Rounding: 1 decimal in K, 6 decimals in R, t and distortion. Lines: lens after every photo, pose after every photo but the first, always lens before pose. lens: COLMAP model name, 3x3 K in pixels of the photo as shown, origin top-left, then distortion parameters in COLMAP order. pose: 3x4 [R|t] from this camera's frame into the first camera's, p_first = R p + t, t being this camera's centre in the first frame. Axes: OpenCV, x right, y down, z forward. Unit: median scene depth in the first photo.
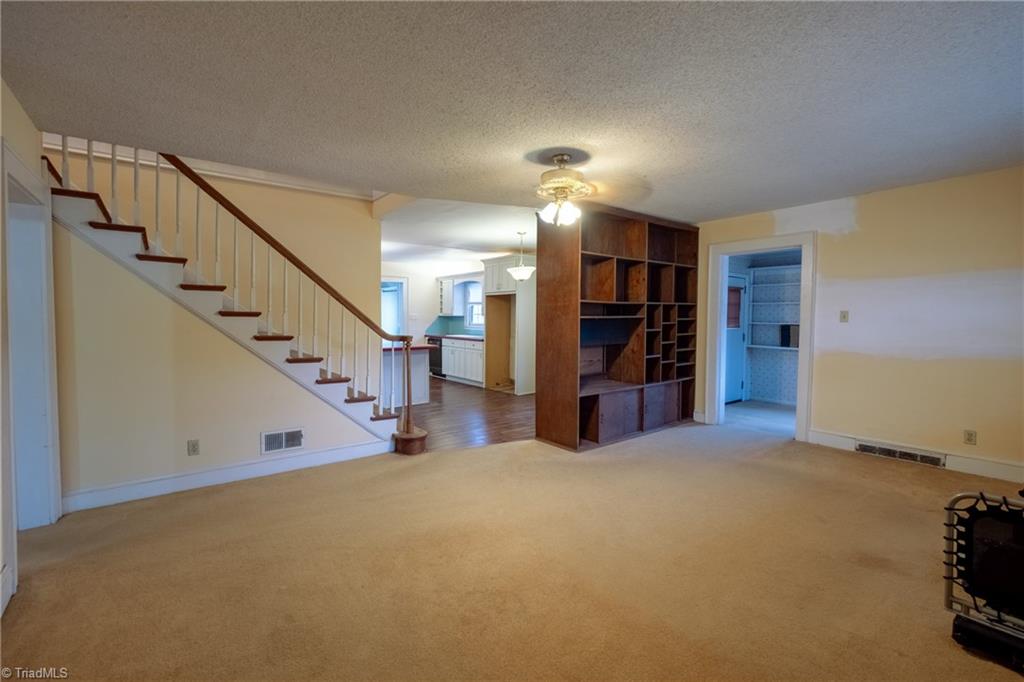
lens RADIAL K [[454.5, 0, 512.7], [0, 454.5, 320.3], [0, 0, 1]] dist [-0.002131, -0.000342]
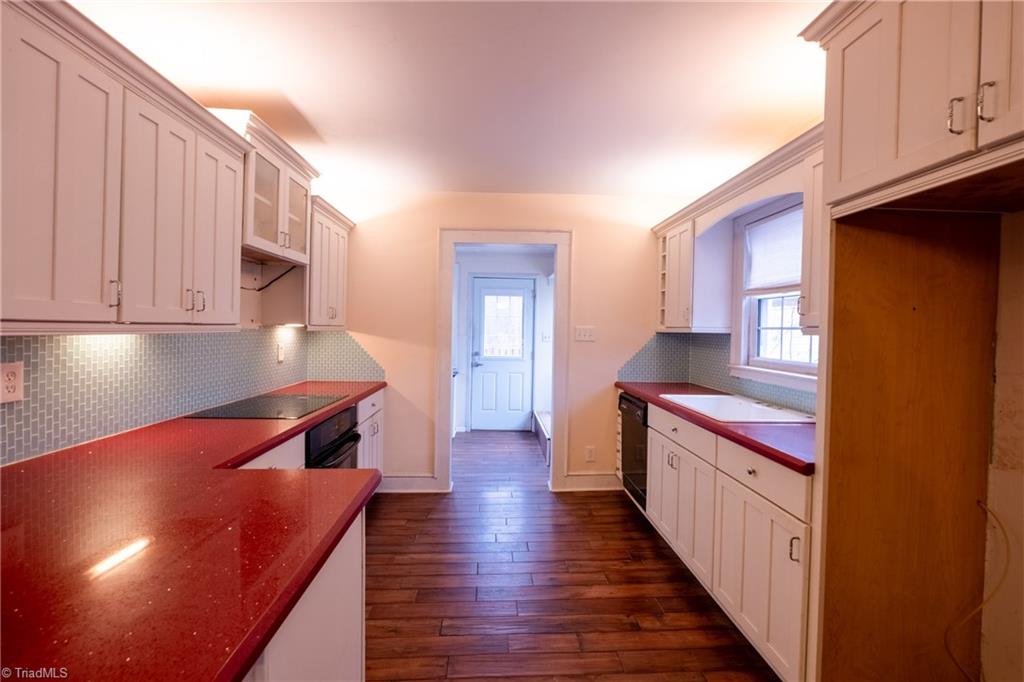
lens RADIAL K [[452.9, 0, 506.9], [0, 452.9, 334.9], [0, 0, 1]] dist [-0.002929, -0.000280]
pose [[0.814071, 0.019397, -0.580442, -0.057258], [-0.020784, 0.999775, 0.004261, -0.007613], [0.580394, 0.008595, 0.814291, 0.740606]]
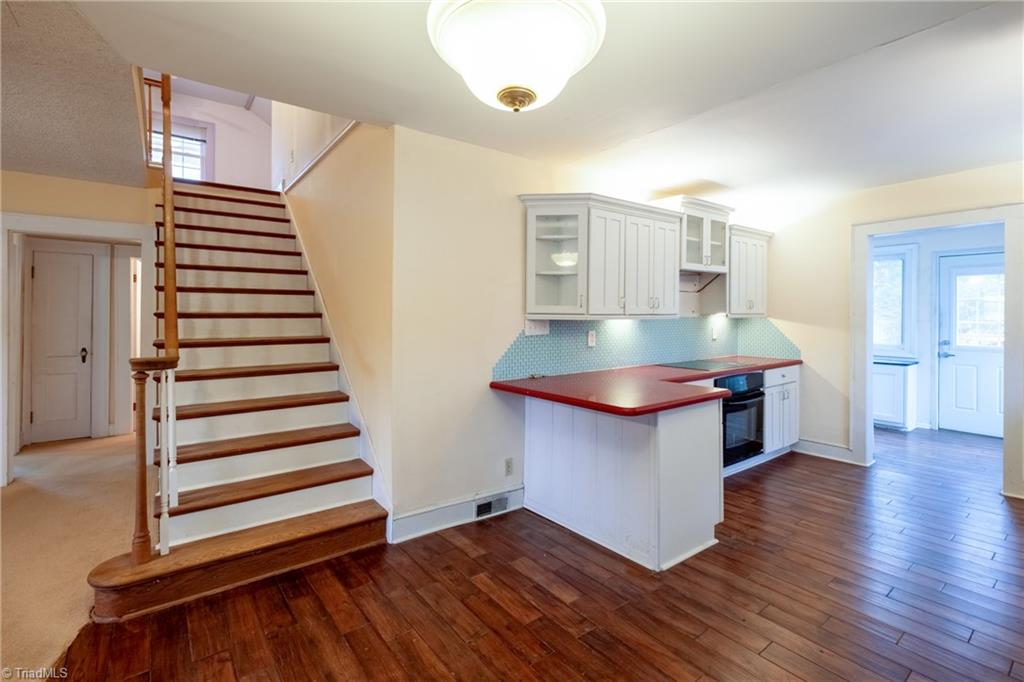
lens RADIAL K [[461.8, 0, 527.6], [0, 461.8, 313.5], [0, 0, 1]] dist [-0.000679, 0.000054]
pose [[0.012428, -0.003179, -0.999918, 0.121429], [-0.008469, 0.999959, -0.003284, -0.007418], [0.999887, 0.008509, 0.012400, 0.705897]]
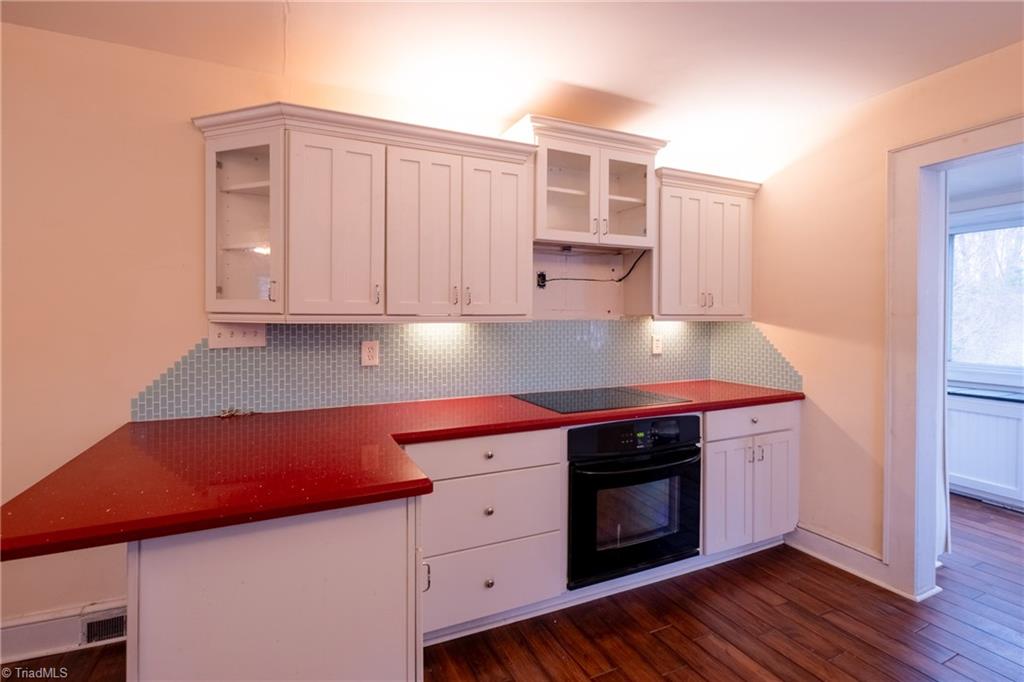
lens RADIAL K [[454.5, 0, 512.7], [0, 454.5, 320.3], [0, 0, 1]] dist [-0.002131, -0.000342]
pose [[-0.226262, 0.000270, -0.974066, -0.058308], [-0.008587, 0.999961, 0.002271, -0.006652], [0.974029, 0.008878, -0.226251, 0.902649]]
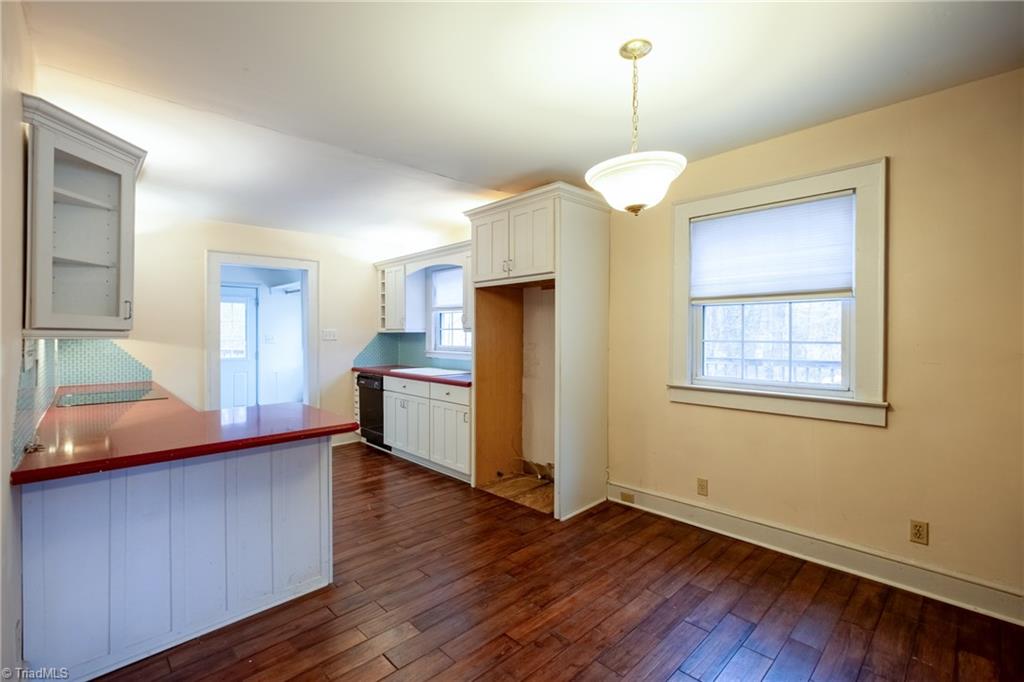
lens RADIAL K [[452.9, 0, 506.9], [0, 452.9, 334.9], [0, 0, 1]] dist [-0.002929, -0.000280]
pose [[0.996133, -0.004928, 0.087721, -0.064784], [0.005419, 0.999971, -0.005351, -0.003722], [-0.087692, 0.005806, 0.996131, 0.510187]]
